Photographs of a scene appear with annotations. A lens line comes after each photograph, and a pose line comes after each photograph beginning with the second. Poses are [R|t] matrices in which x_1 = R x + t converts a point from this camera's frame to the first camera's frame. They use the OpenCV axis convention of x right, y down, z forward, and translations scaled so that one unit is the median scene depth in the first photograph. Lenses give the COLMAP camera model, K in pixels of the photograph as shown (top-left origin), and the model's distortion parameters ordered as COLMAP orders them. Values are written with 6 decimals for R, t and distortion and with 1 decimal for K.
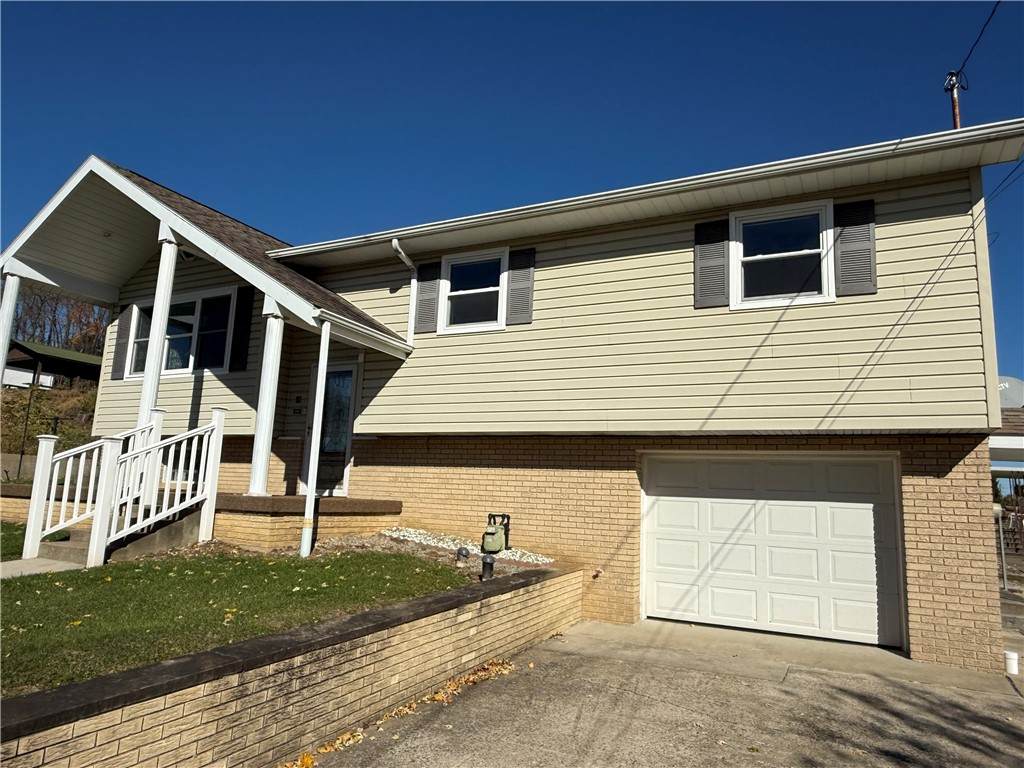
lens RADIAL K [[676.0, 0, 512.0], [0, 676.0, 384.0], [0, 0, 1]] dist [-0.007243, -0.001511]
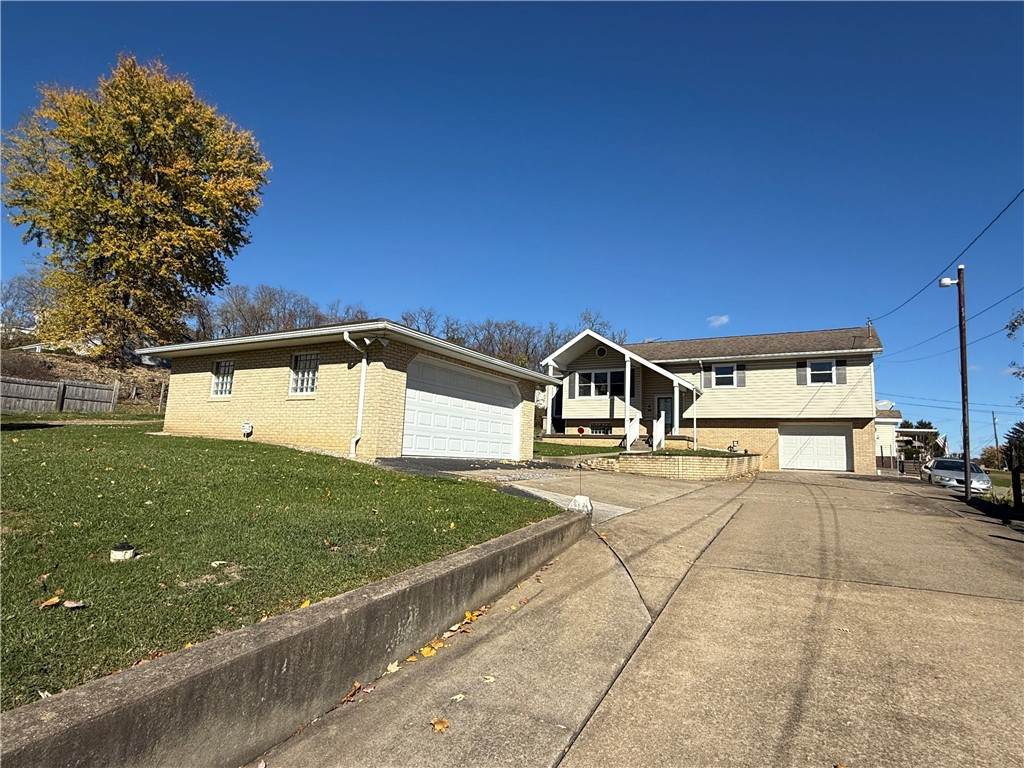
lens RADIAL K [[557.0, 0, 512.0], [0, 557.0, 384.0], [0, 0, 1]] dist [-0.003630, 0.000747]
pose [[0.998521, -0.011687, -0.053101, -1.081615], [0.013532, 0.999313, 0.034515, -0.231328], [0.052661, -0.035183, 0.997992, -2.049111]]
